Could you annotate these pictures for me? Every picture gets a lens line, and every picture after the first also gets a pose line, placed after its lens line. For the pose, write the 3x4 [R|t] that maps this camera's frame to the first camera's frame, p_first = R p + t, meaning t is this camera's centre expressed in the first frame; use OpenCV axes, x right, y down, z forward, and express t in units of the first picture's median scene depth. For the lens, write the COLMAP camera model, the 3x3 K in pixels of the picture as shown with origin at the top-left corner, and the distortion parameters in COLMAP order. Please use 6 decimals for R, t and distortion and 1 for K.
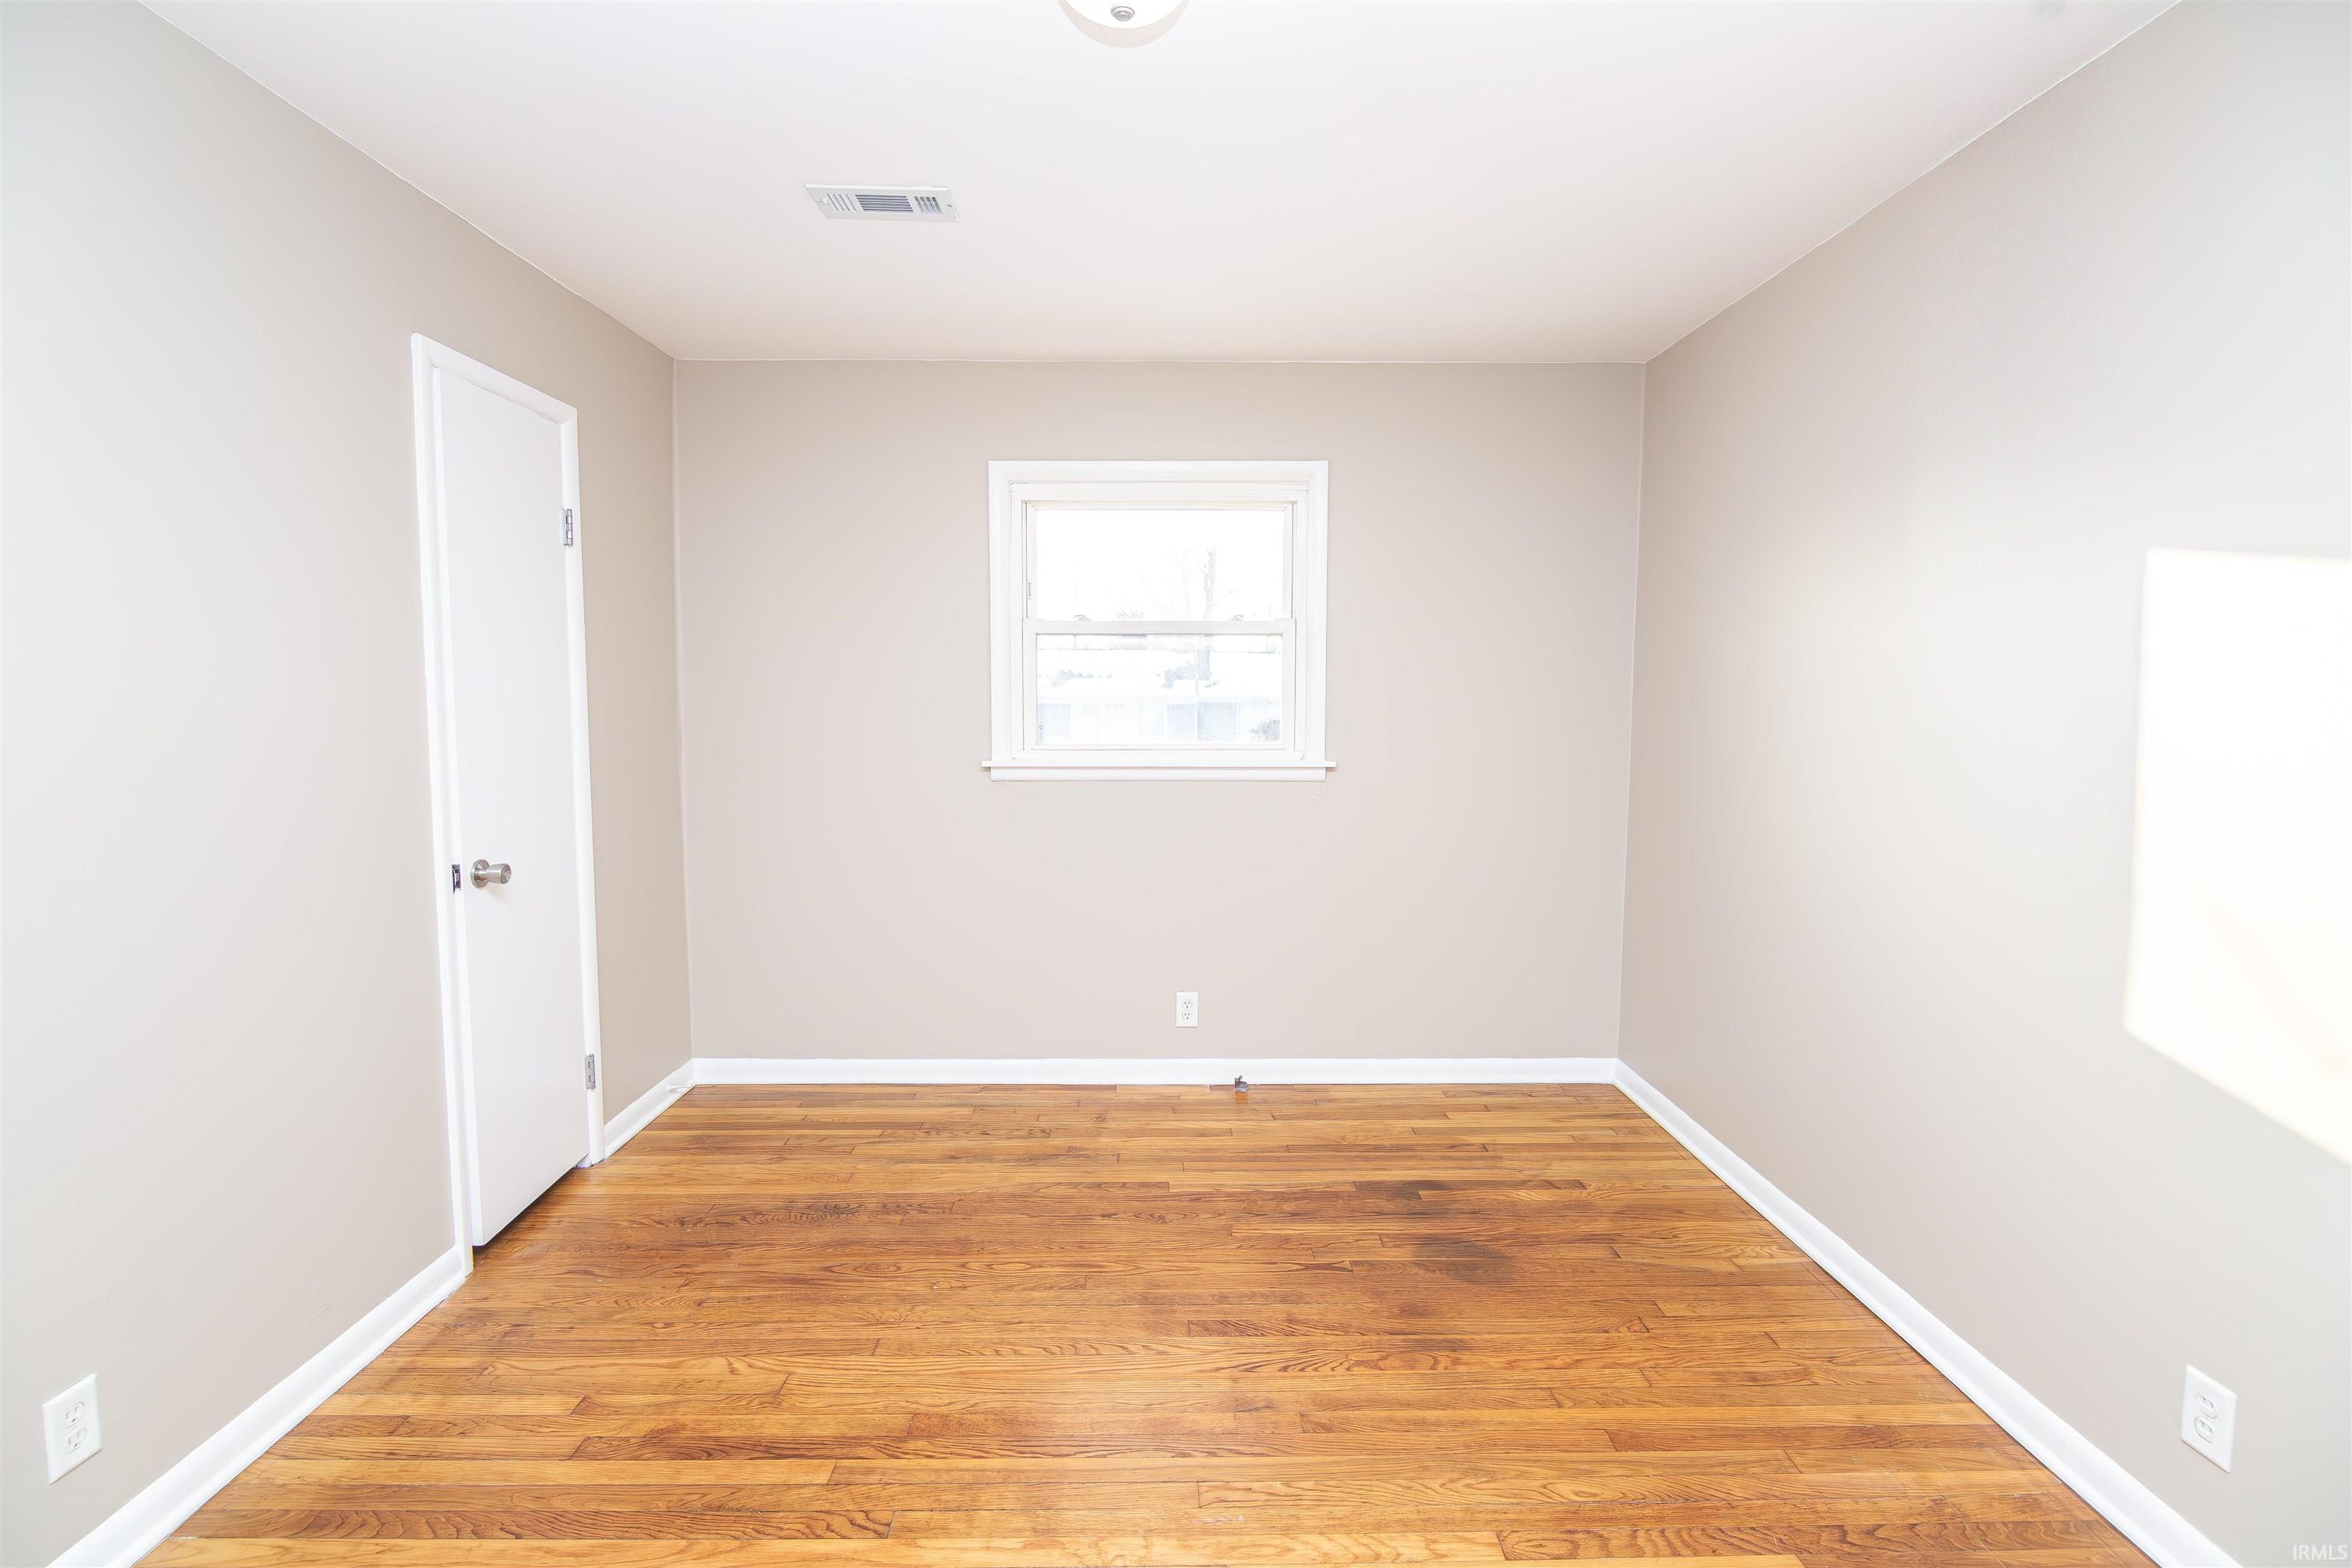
lens RADIAL K [[1047.6, 0, 1181.6], [0, 1047.6, 773.2], [0, 0, 1]] dist [-0.000171, -0.009533]
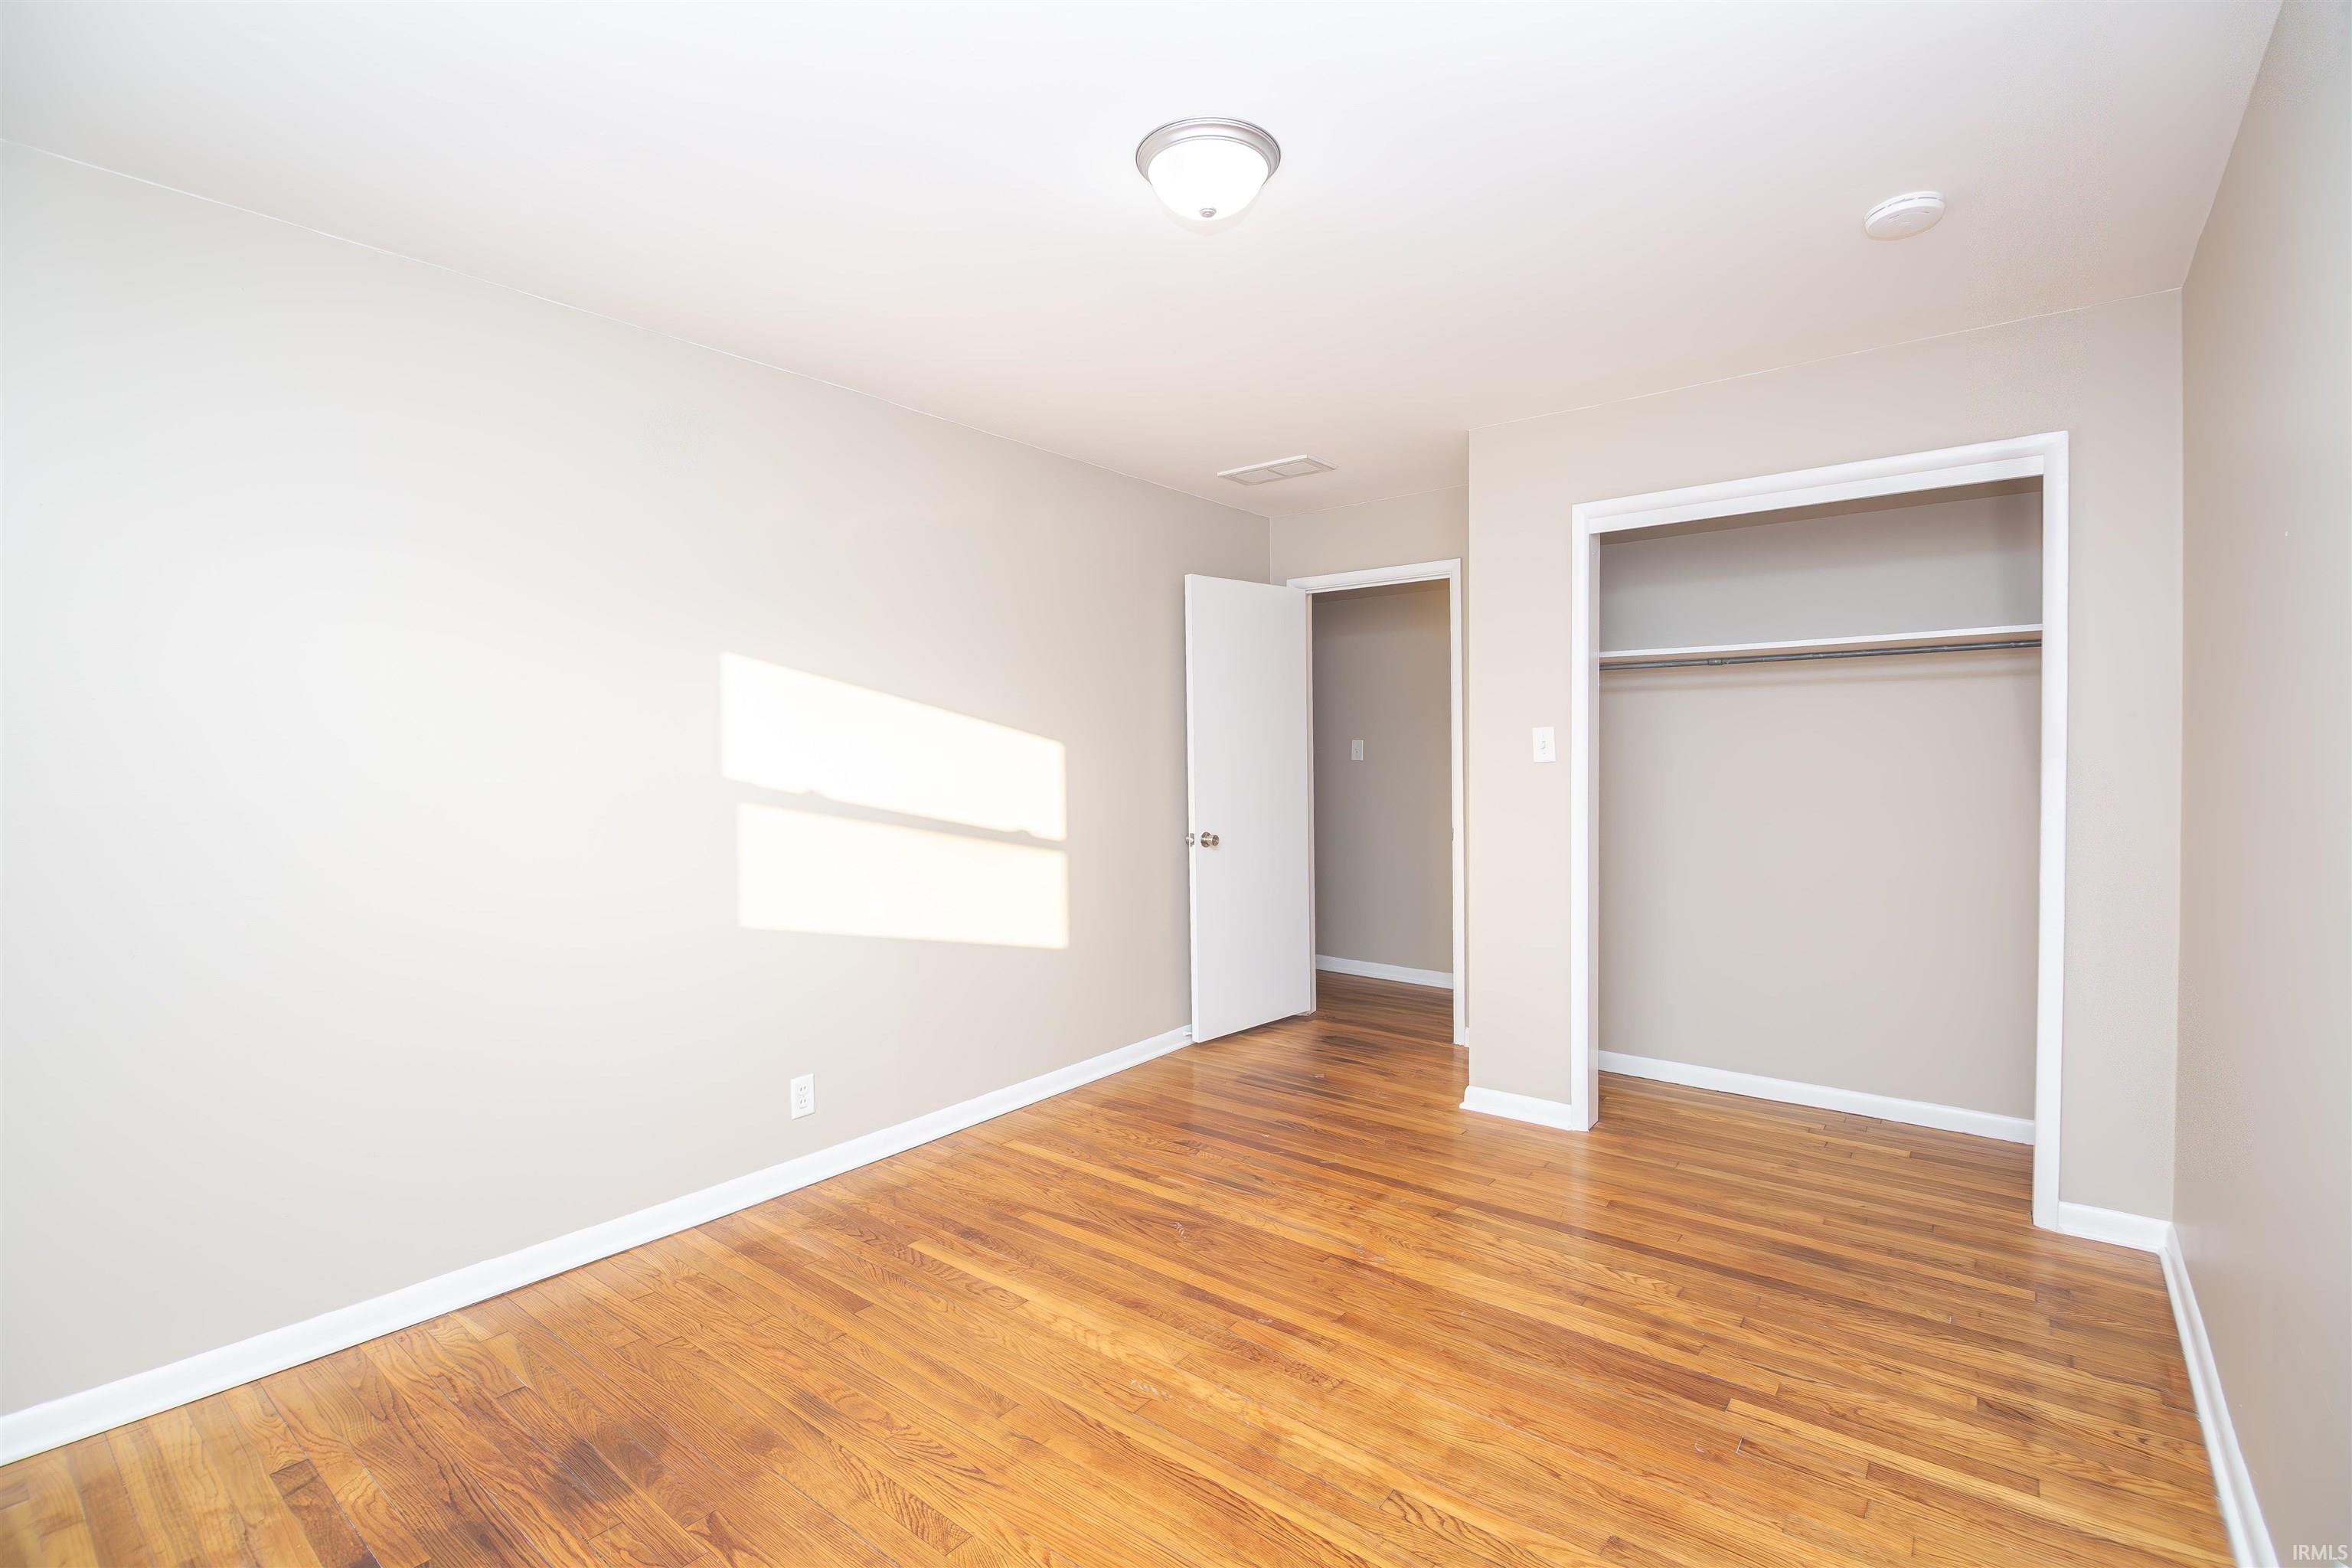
lens RADIAL K [[1047.6, 0, 1181.6], [0, 1047.6, 773.2], [0, 0, 1]] dist [-0.000171, -0.009533]
pose [[-0.768863, -0.011414, 0.639312, -0.595252], [0.055028, 0.994950, 0.083943, -0.086013], [-0.637041, 0.099721, -0.764352, 1.412998]]
